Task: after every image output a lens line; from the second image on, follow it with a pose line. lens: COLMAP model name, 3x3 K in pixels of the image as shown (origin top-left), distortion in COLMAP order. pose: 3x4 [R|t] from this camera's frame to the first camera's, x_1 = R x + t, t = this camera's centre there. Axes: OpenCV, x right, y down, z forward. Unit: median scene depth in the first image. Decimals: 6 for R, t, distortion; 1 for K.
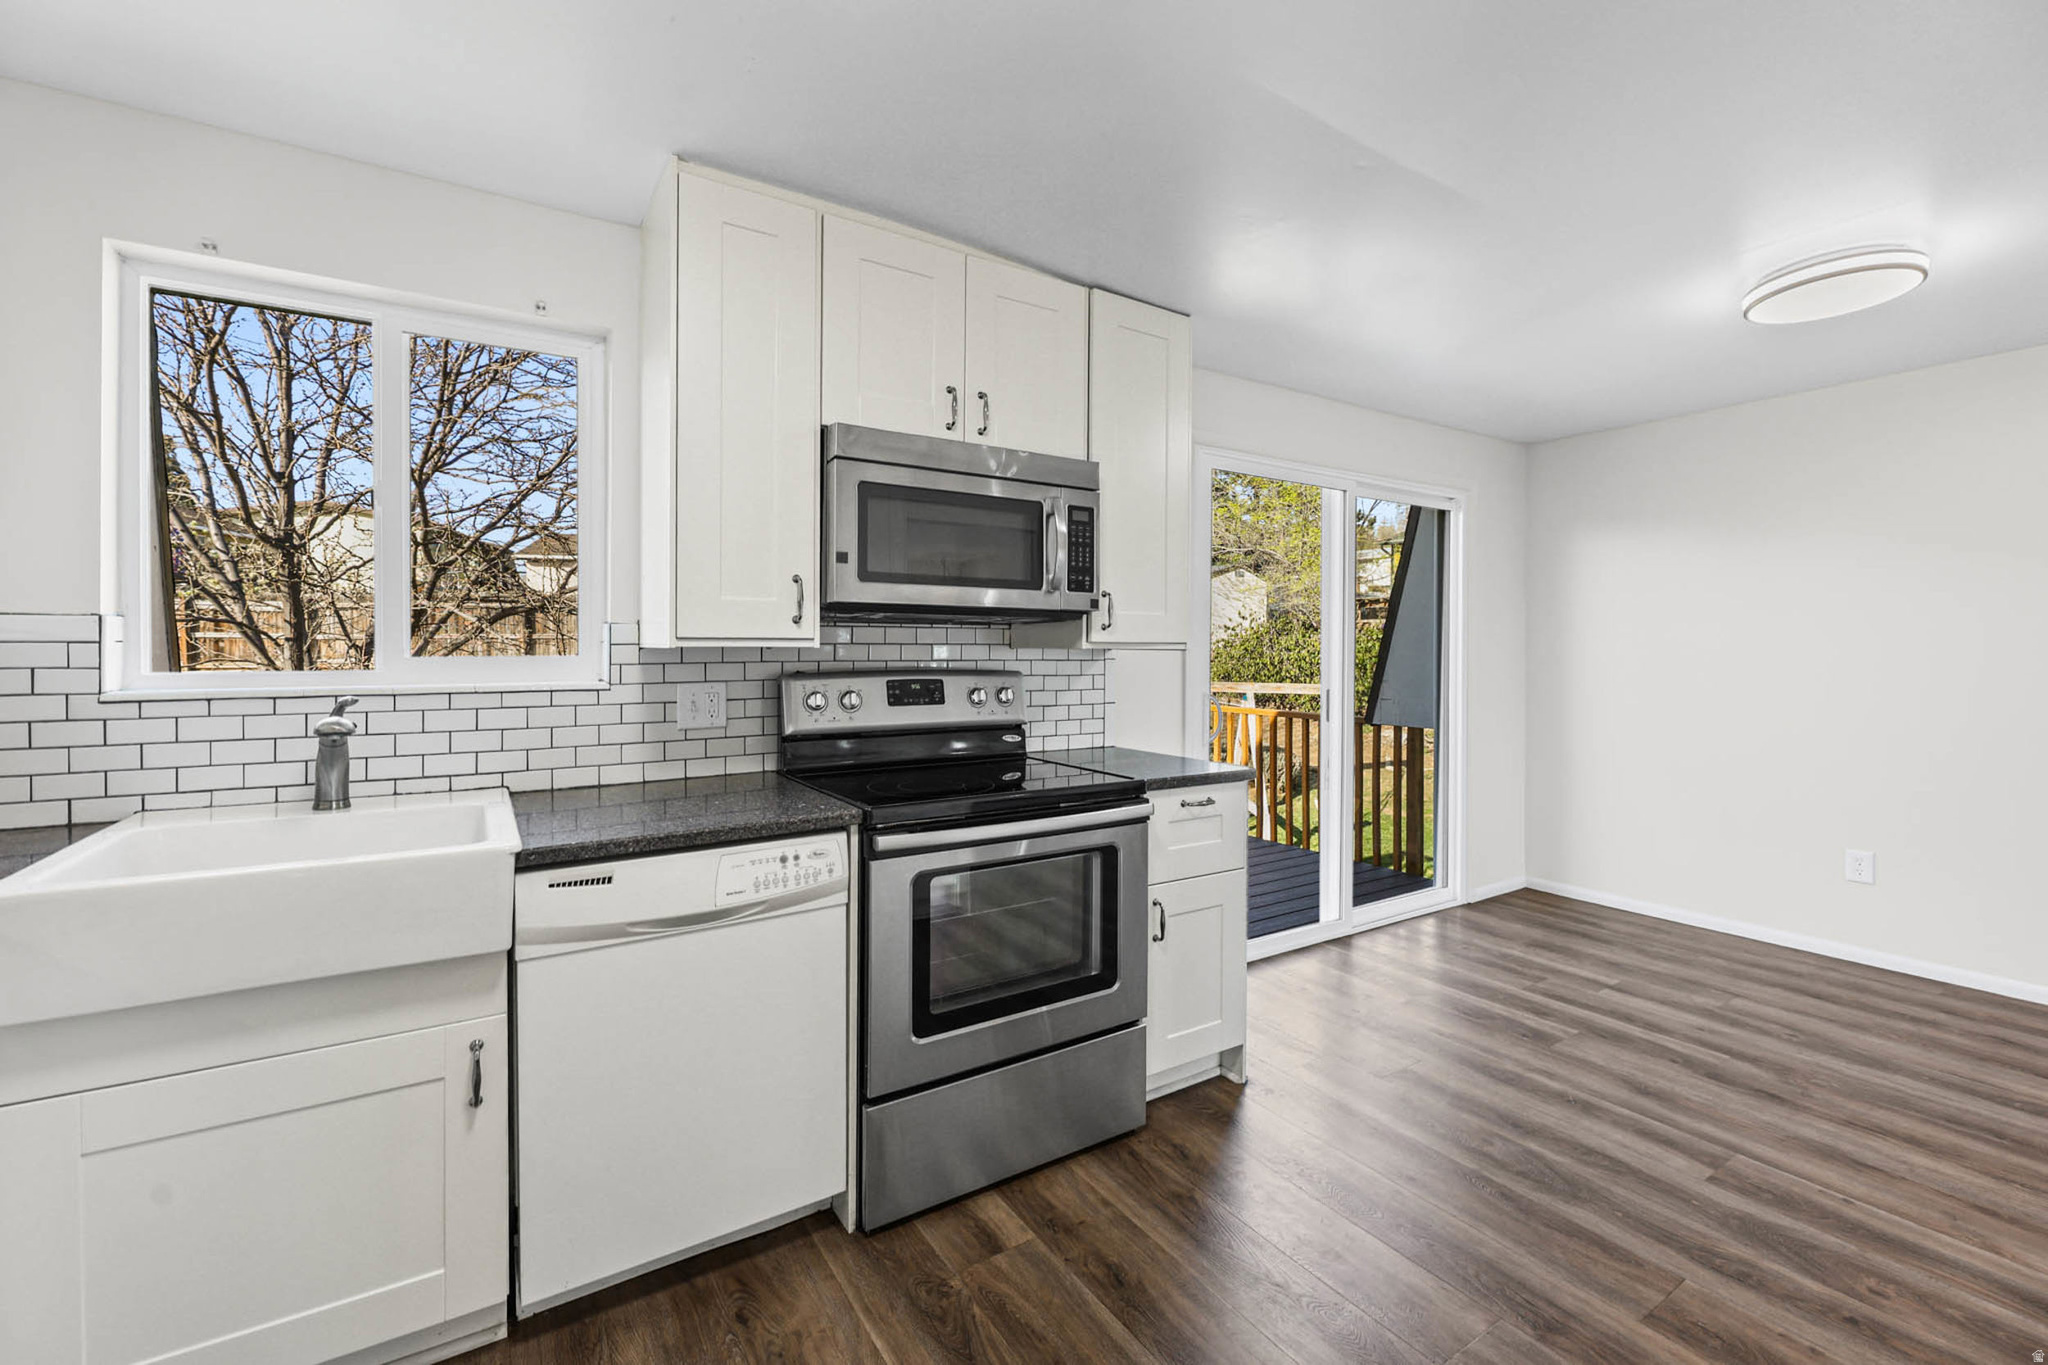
lens RADIAL K [[838.0, 0, 1011.9], [0, 838.0, 653.2], [0, 0, 1]] dist [-0.001451, -0.002388]
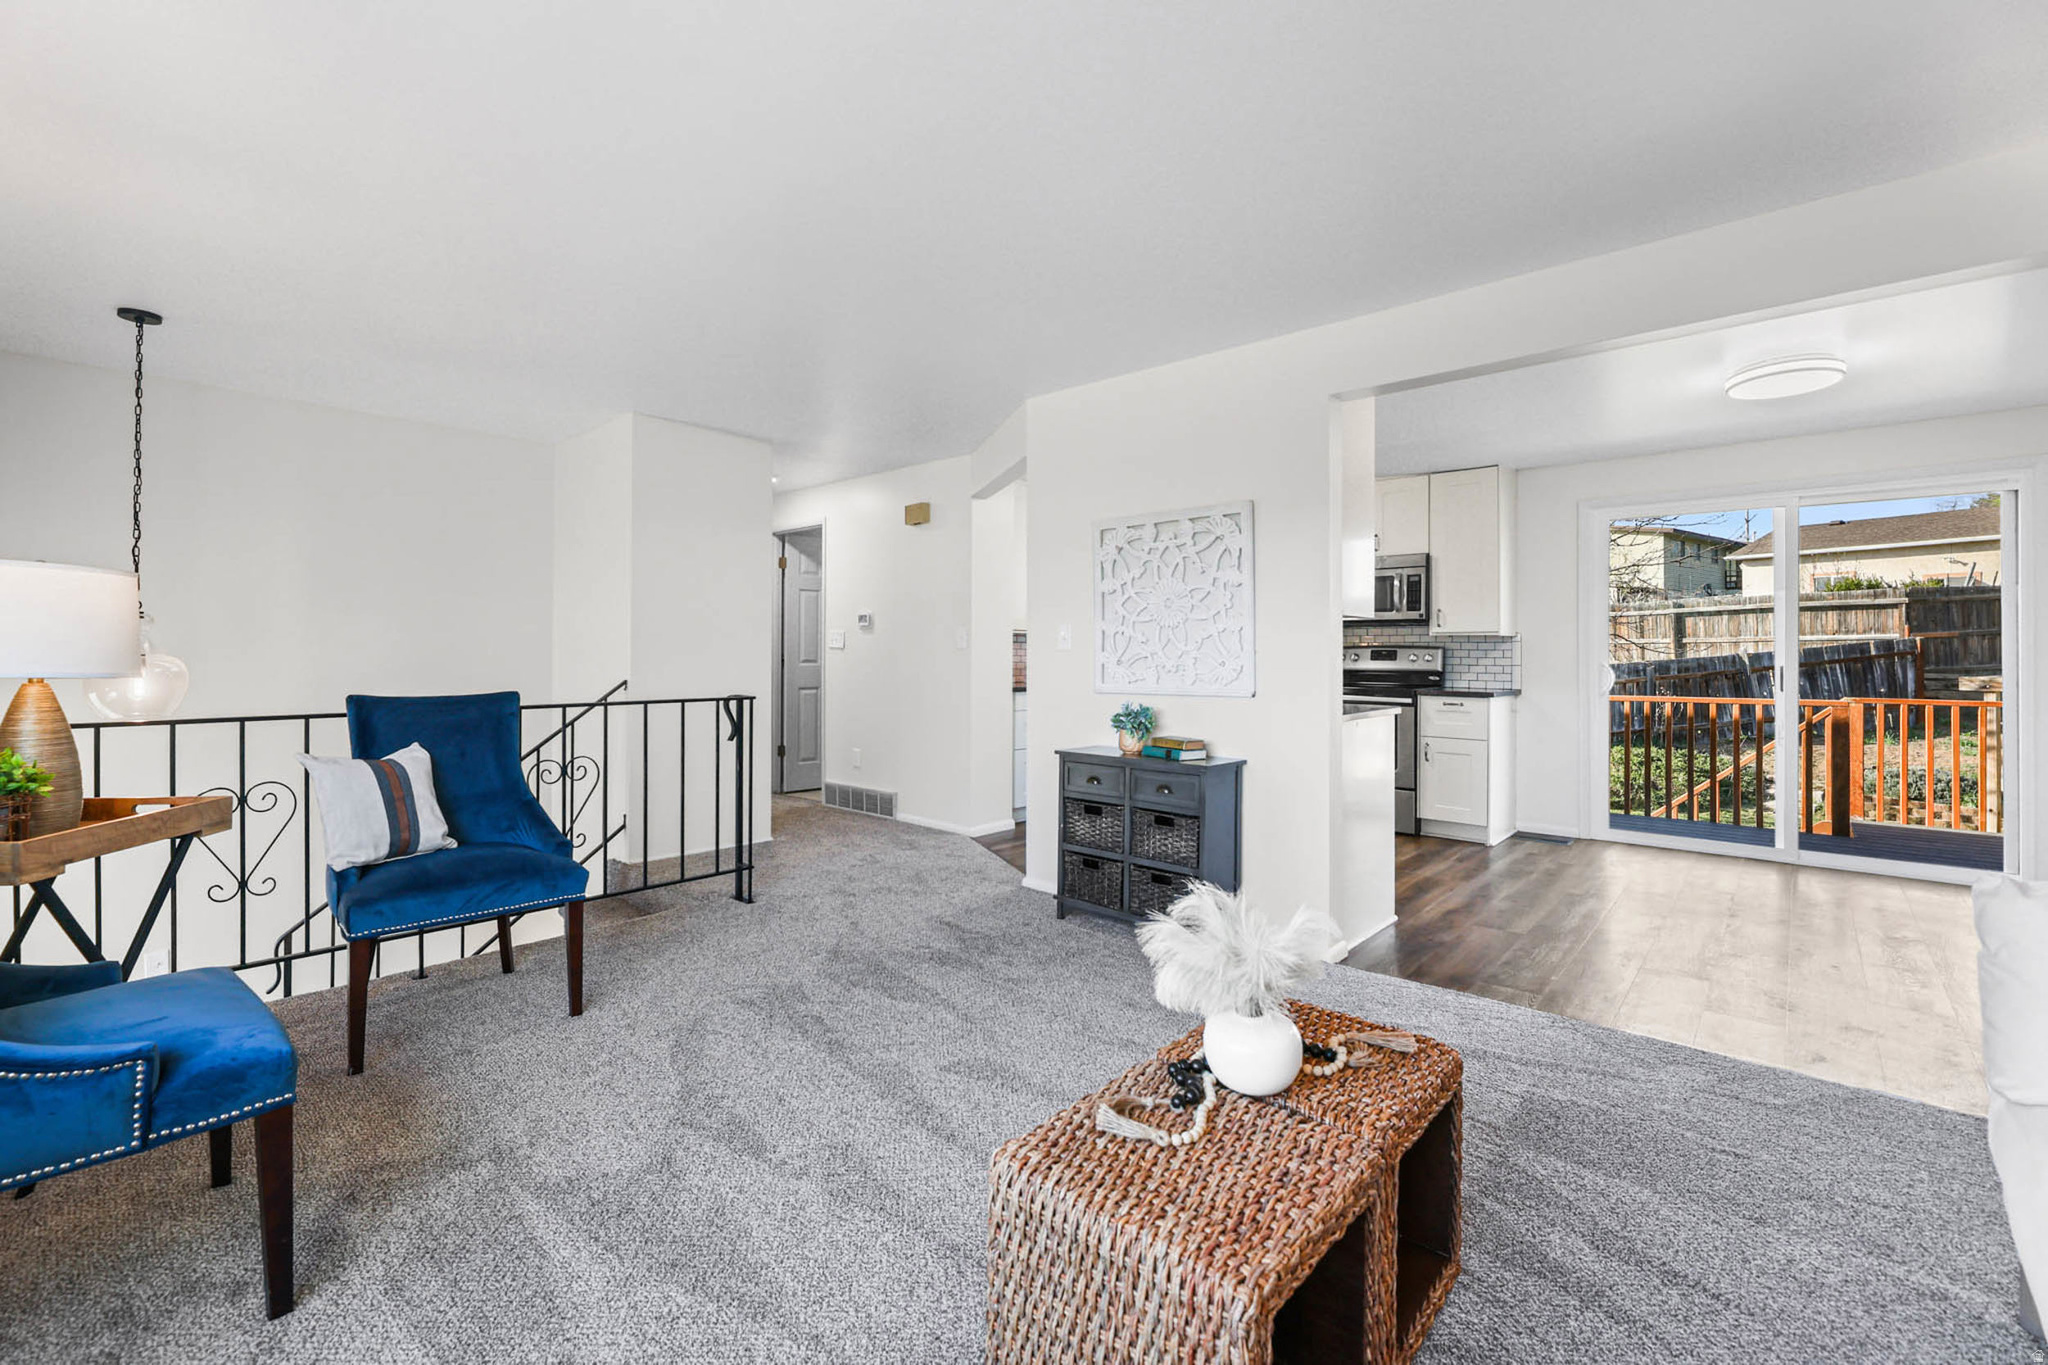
lens RADIAL K [[861.9, 0, 1036.7], [0, 861.9, 652.8], [0, 0, 1]] dist [-0.001377, -0.000517]
pose [[0.280746, -0.002478, -0.959779, 2.161974], [-0.008503, 0.999951, -0.005069, 0.066661], [0.959744, 0.009584, 0.280711, -0.703838]]
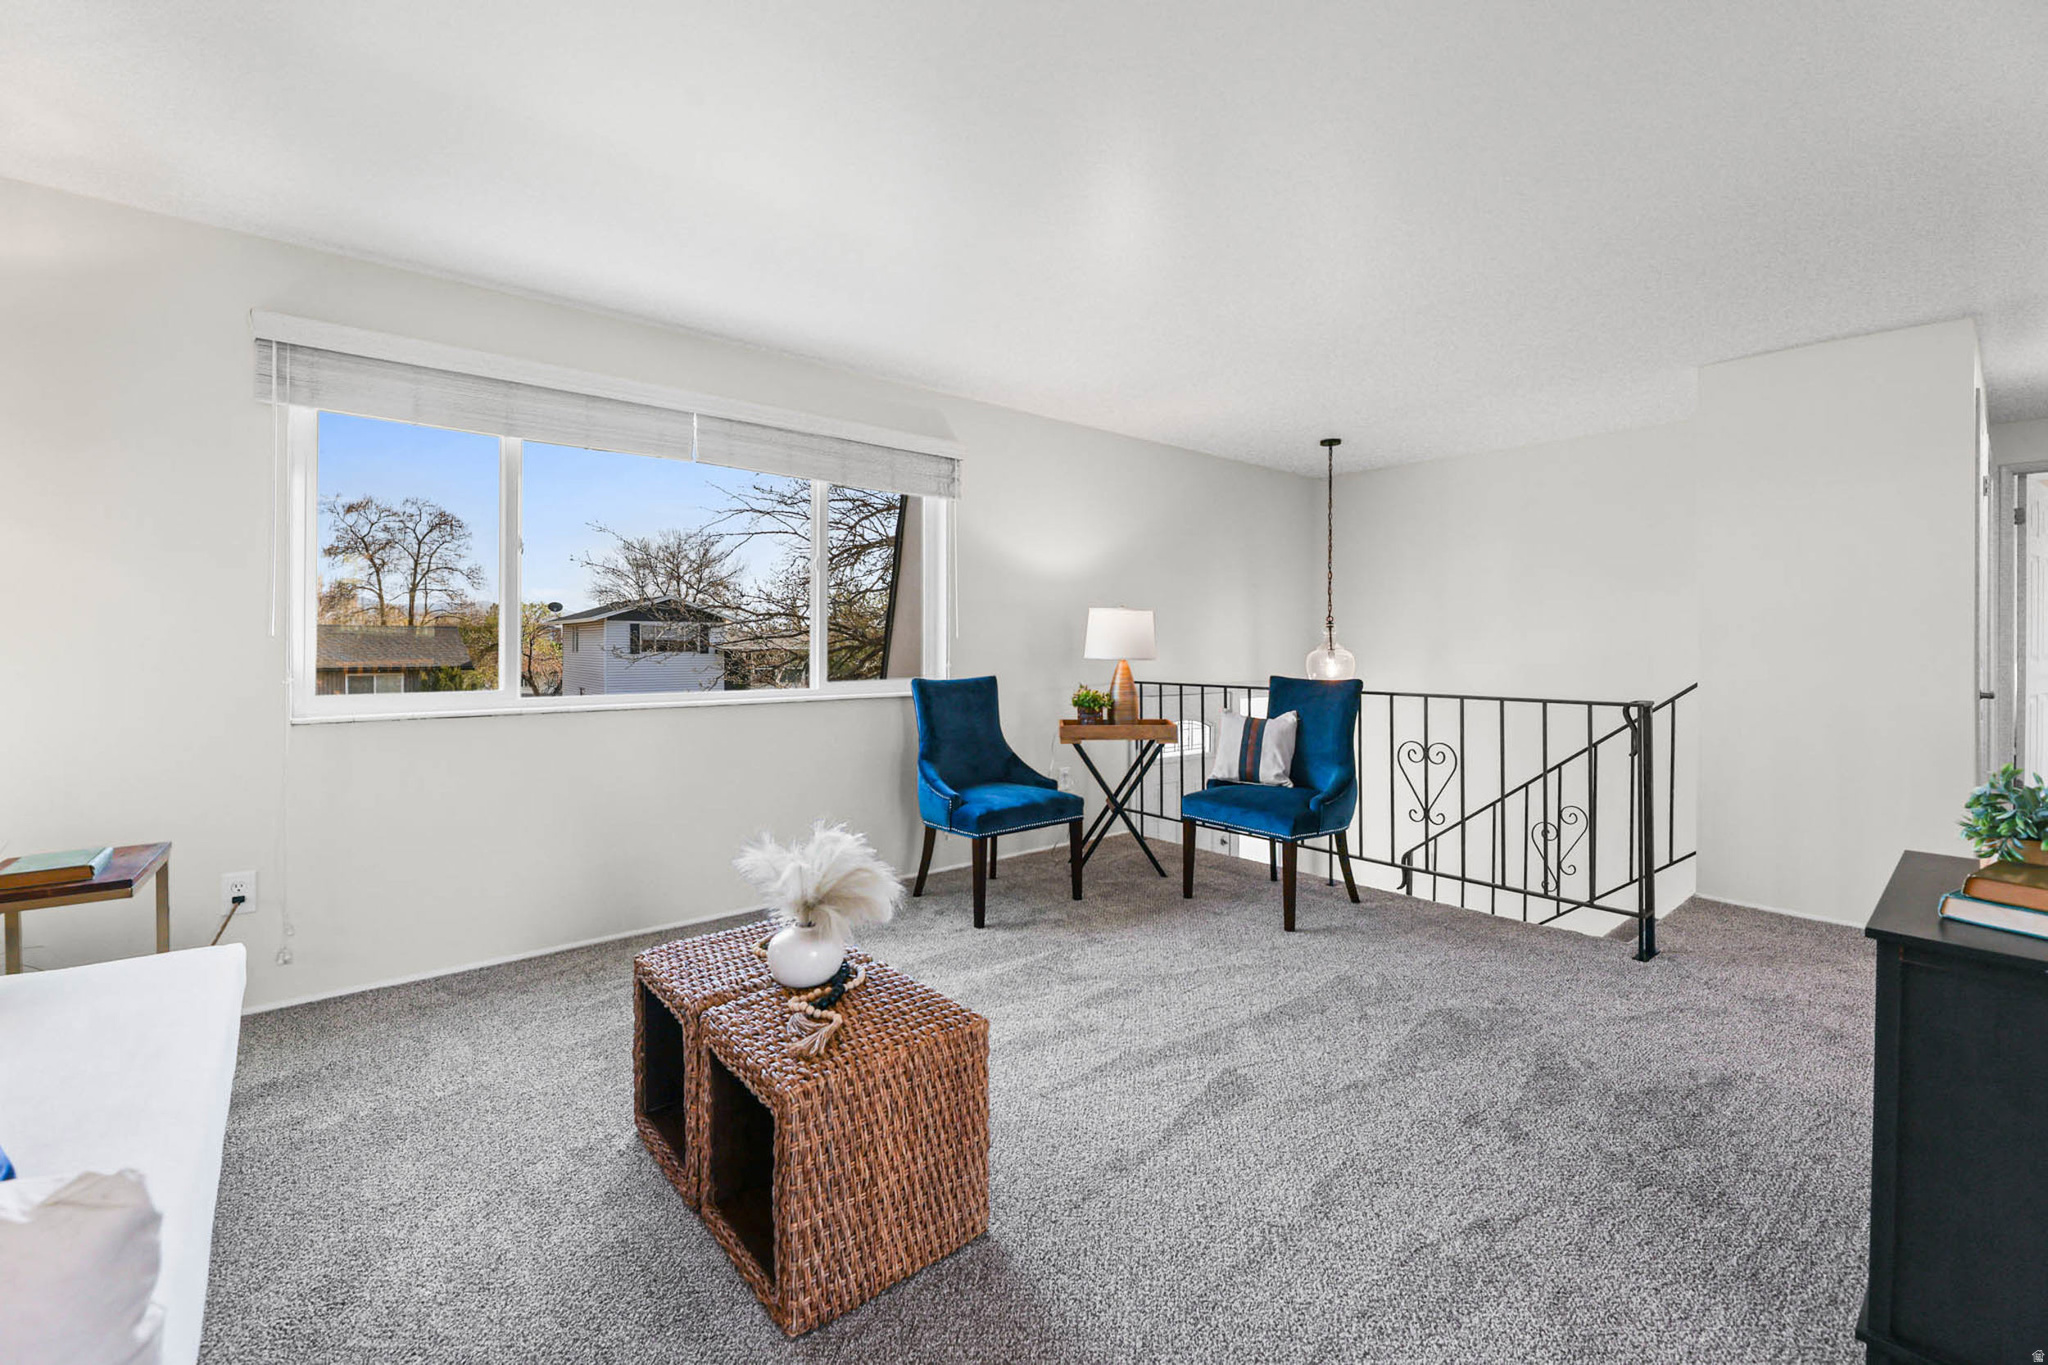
lens RADIAL K [[861.9, 0, 1036.7], [0, 861.9, 652.8], [0, 0, 1]] dist [-0.001377, -0.000517]
pose [[-0.988402, -0.003592, -0.151815, 1.534650], [-0.005846, 0.999879, 0.014402, 0.056174], [0.151745, 0.015122, -0.988304, 0.409829]]
